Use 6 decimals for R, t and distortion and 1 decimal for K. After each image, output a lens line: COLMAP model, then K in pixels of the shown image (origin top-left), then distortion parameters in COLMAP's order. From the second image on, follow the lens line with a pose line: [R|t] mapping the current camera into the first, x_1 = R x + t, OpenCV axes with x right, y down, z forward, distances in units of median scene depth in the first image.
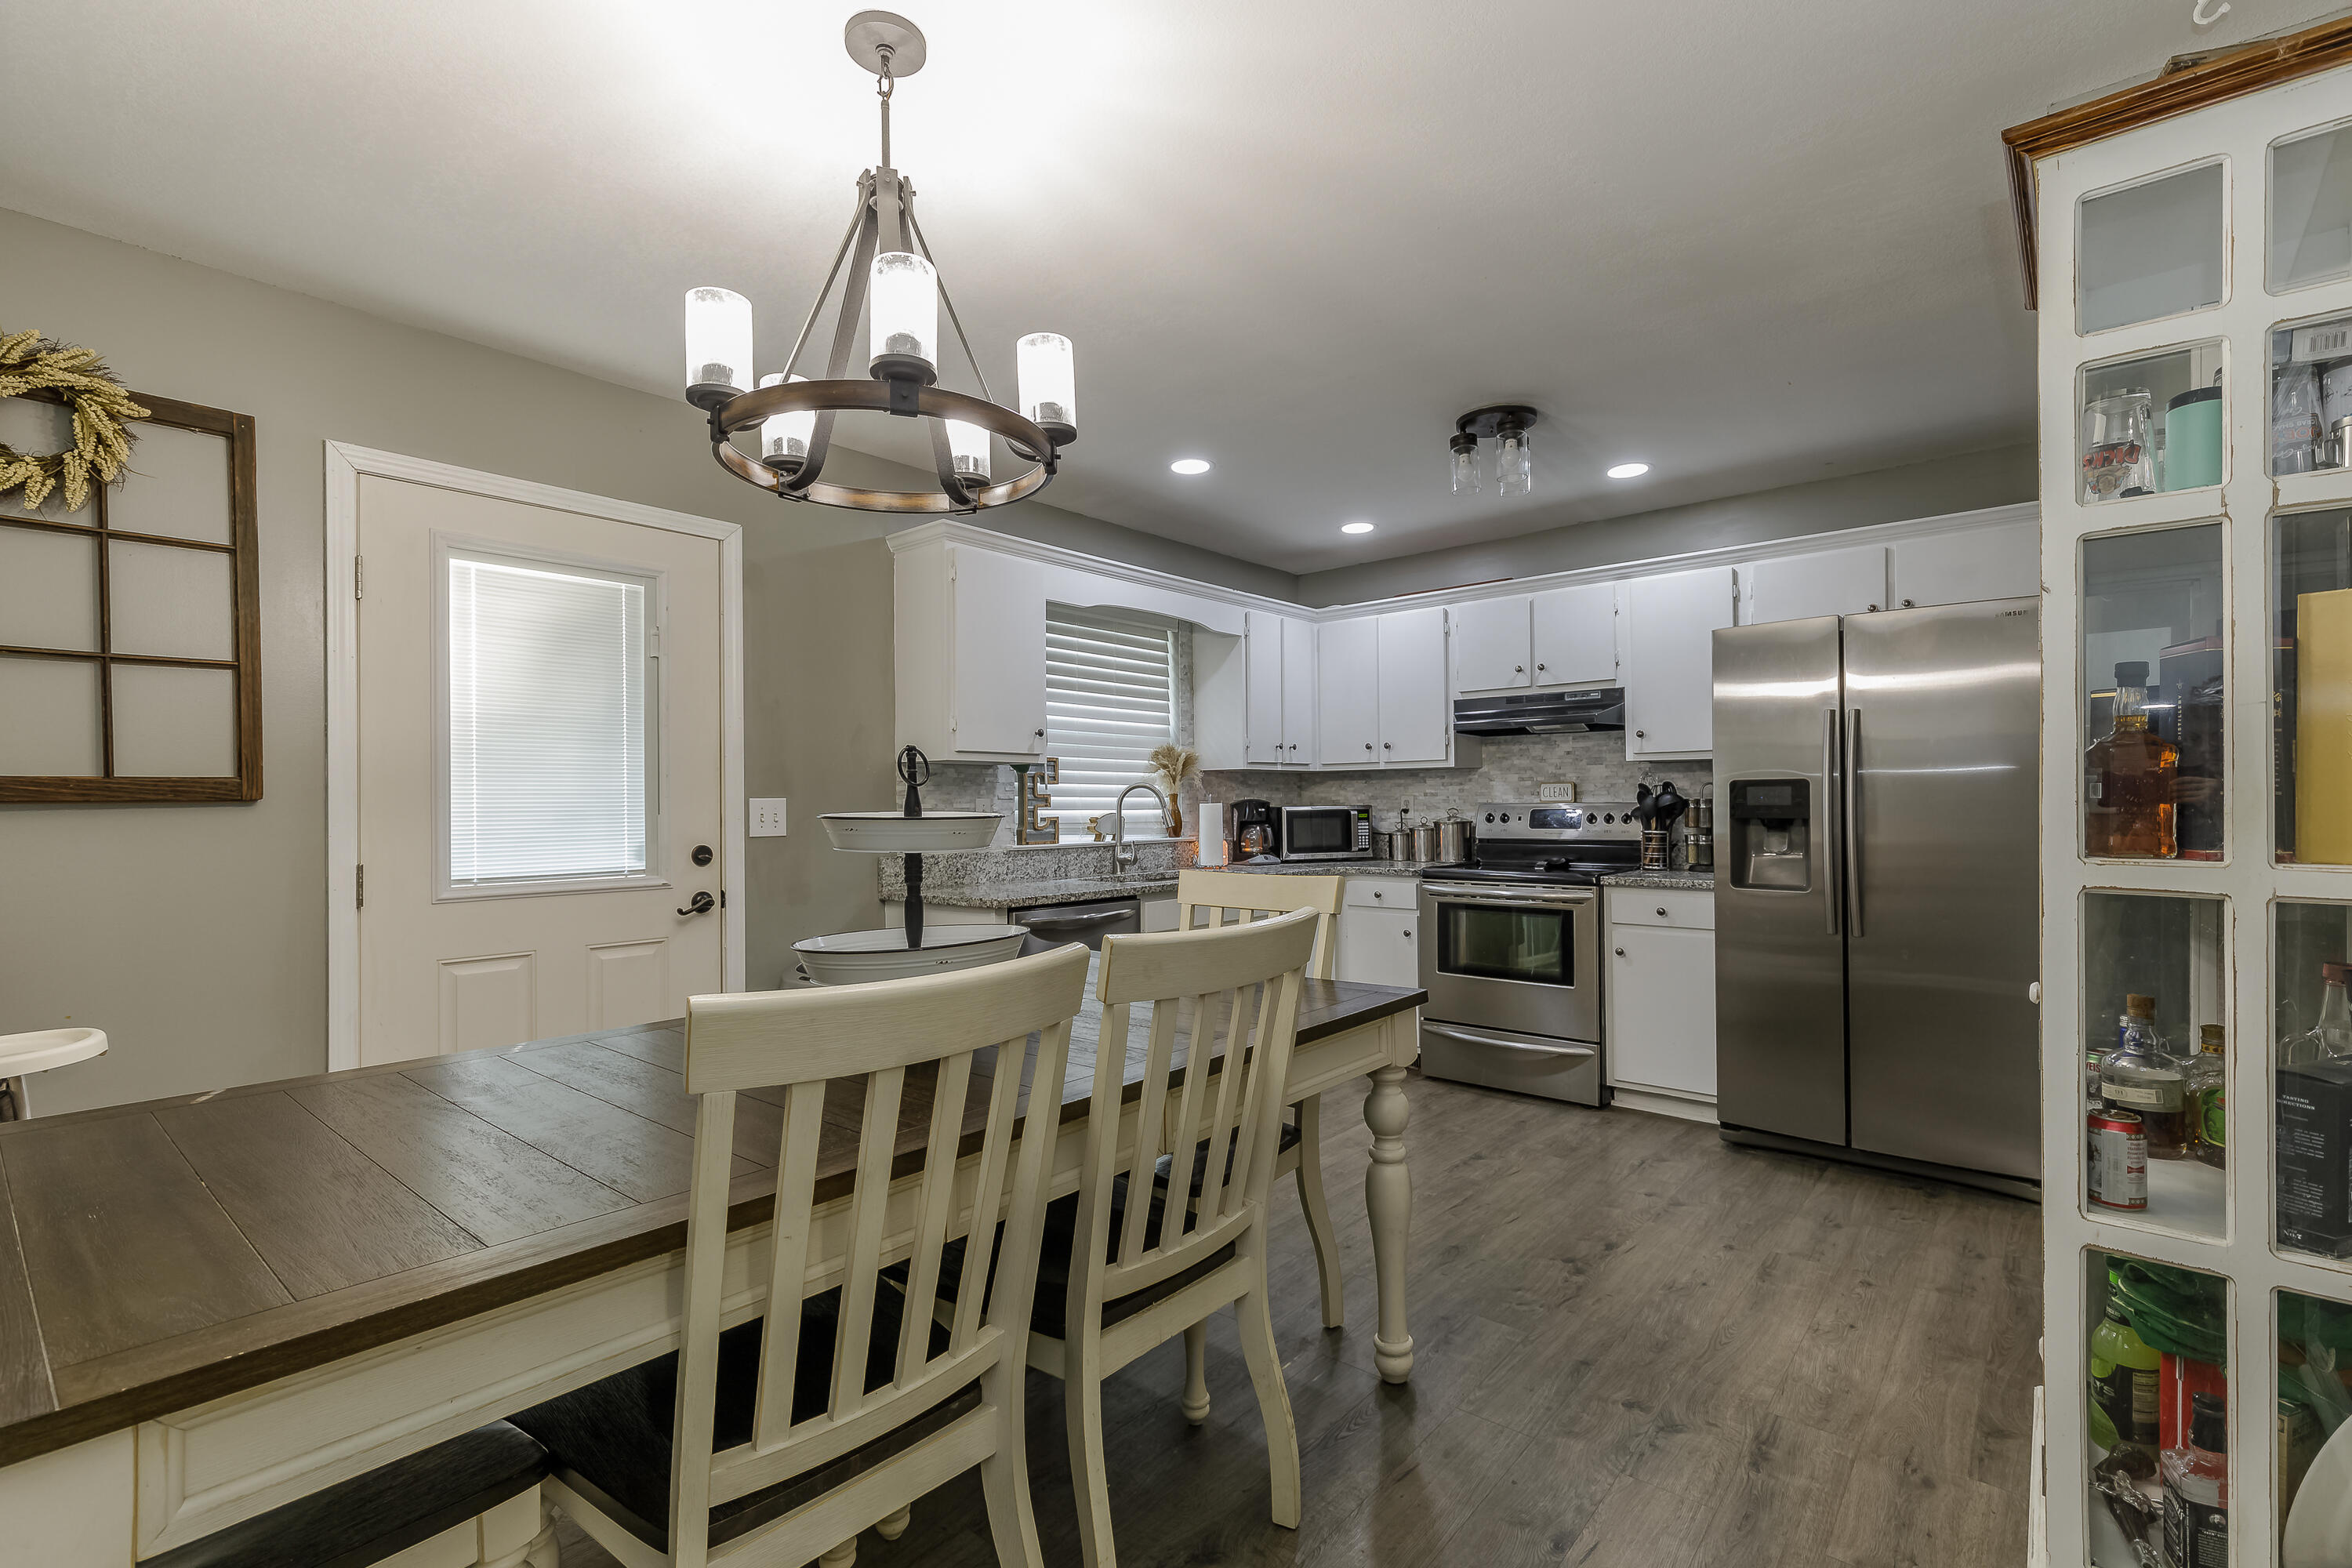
lens RADIAL K [[1068.8, 0, 1176.6], [0, 1068.8, 798.1], [0, 0, 1]] dist [0.008855, 0.000169]
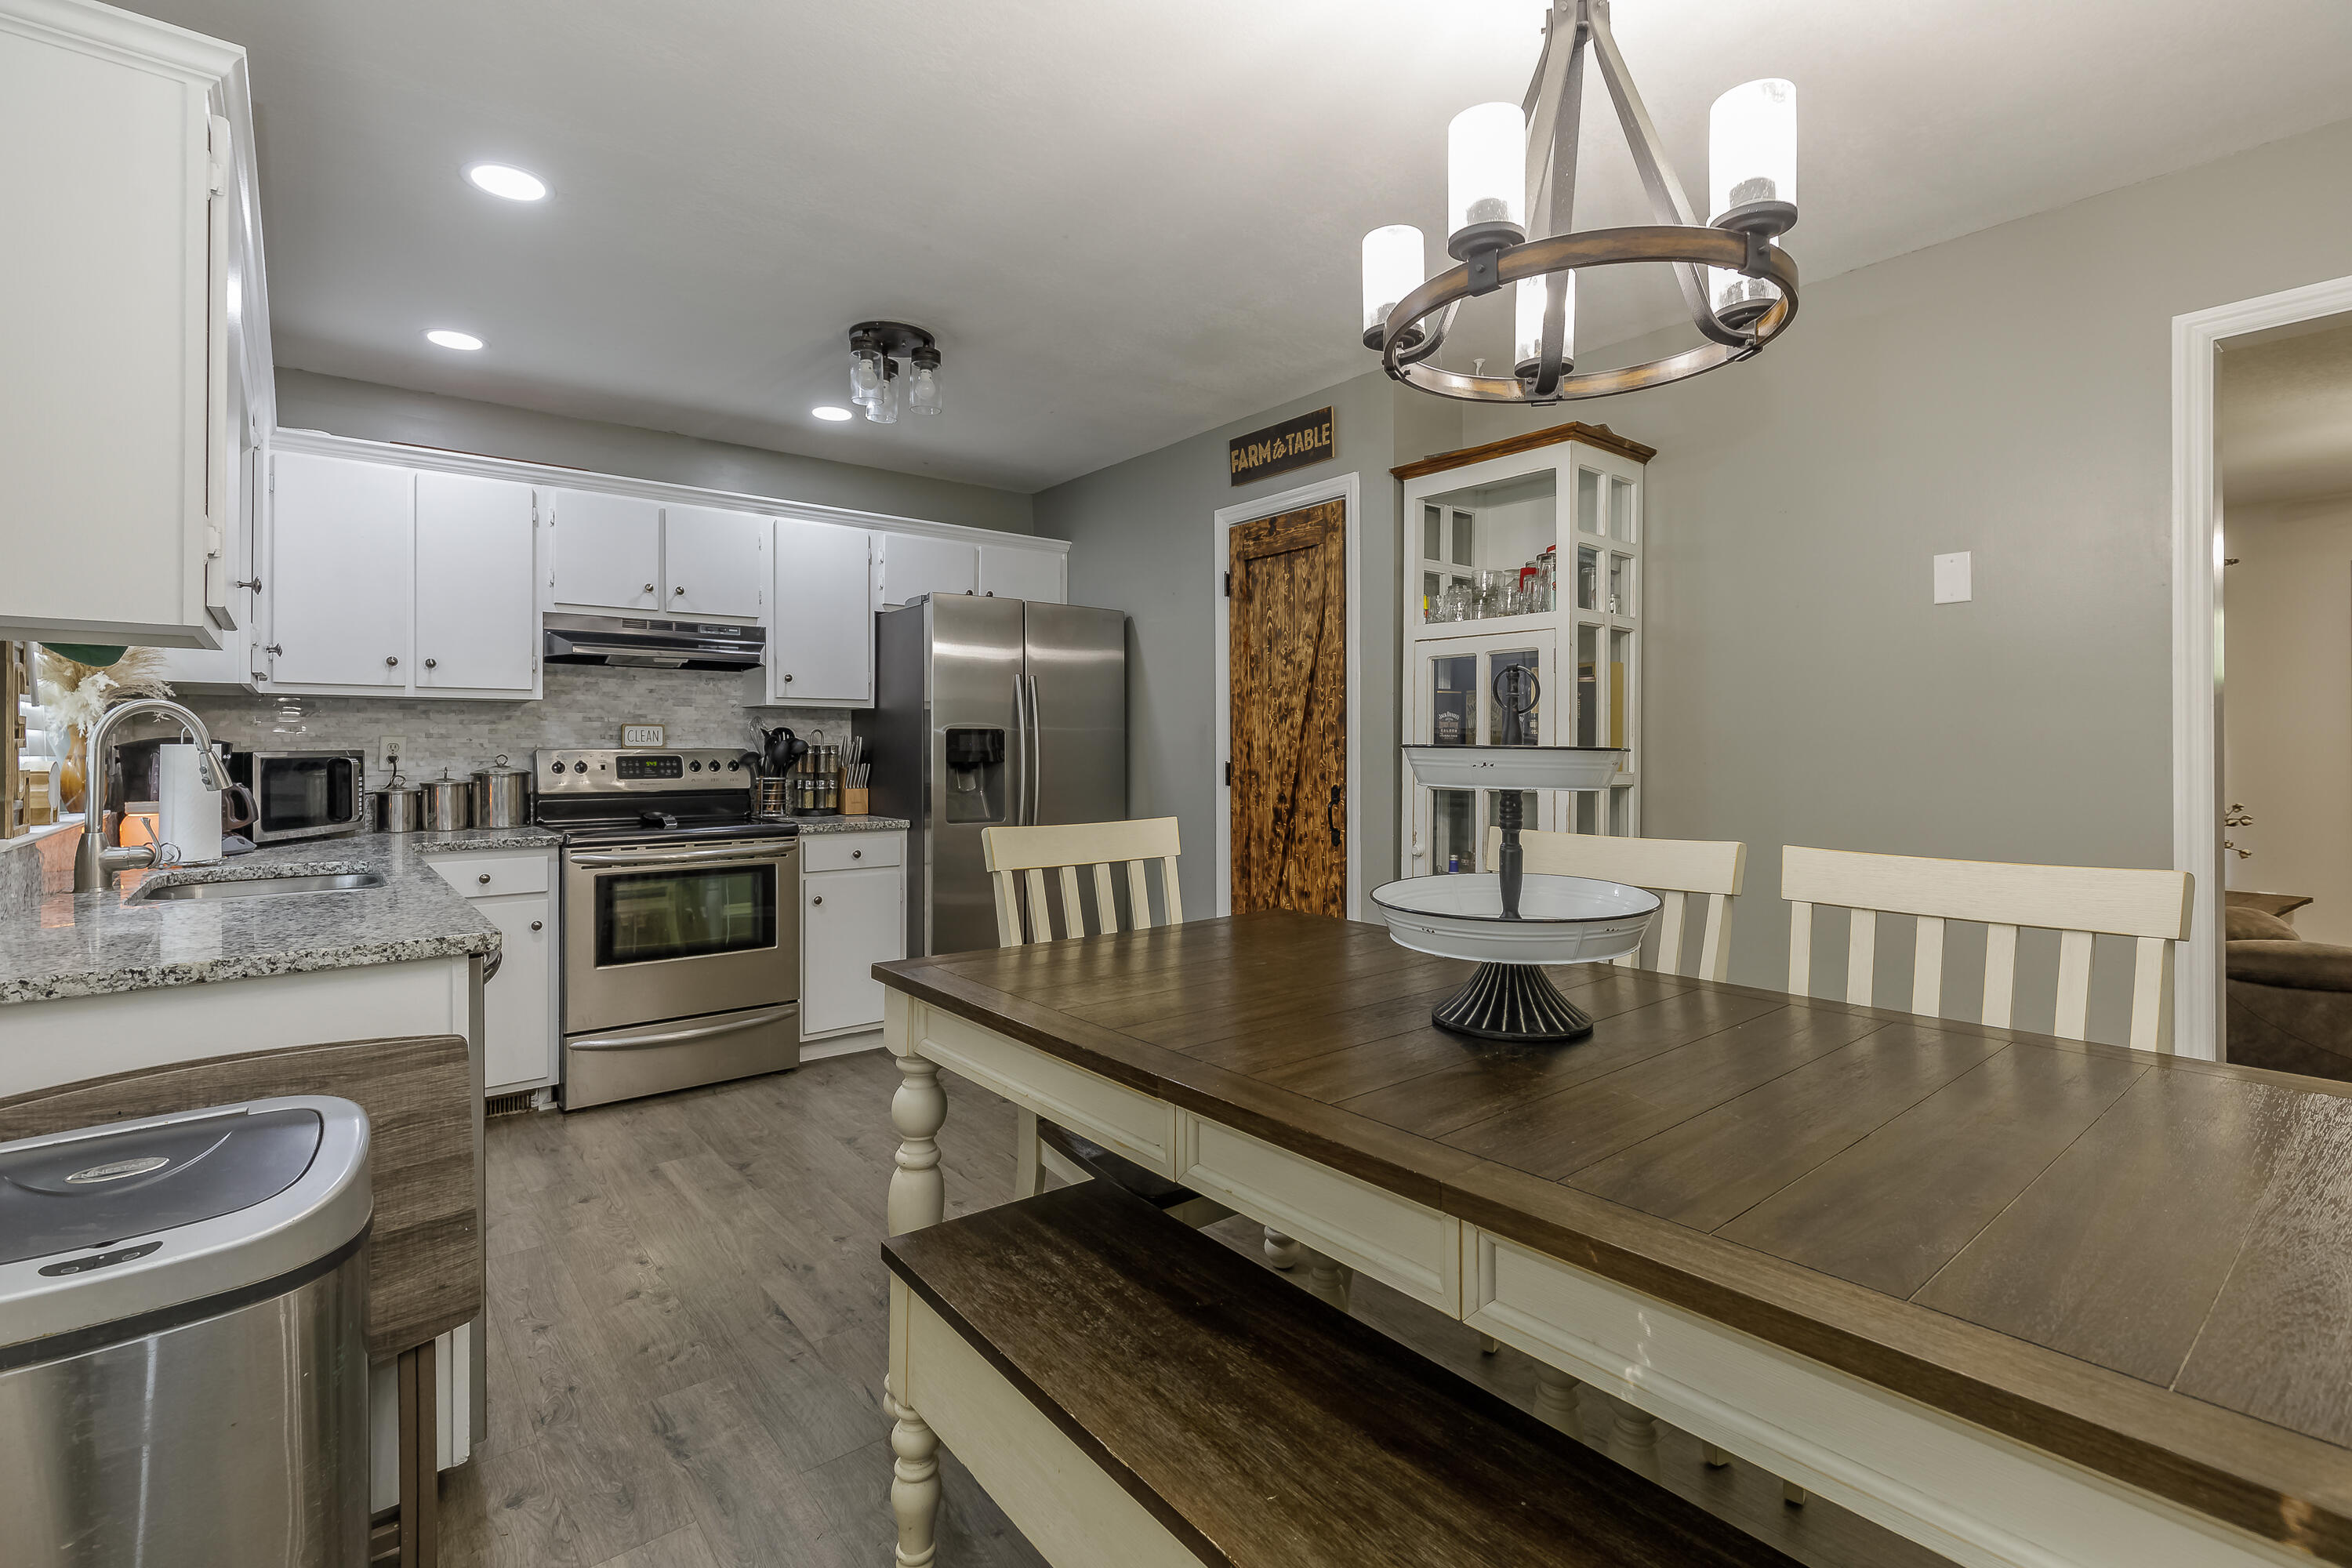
lens RADIAL K [[1068.8, 0, 1199.0], [0, 1068.8, 749.8], [0, 0, 1]] dist [0.008855, 0.000169]
pose [[0.171340, 0.007651, 0.985182, -0.435335], [-0.003341, 0.999969, -0.007185, 0.010679], [-0.985206, -0.002060, 0.171361, 0.438087]]
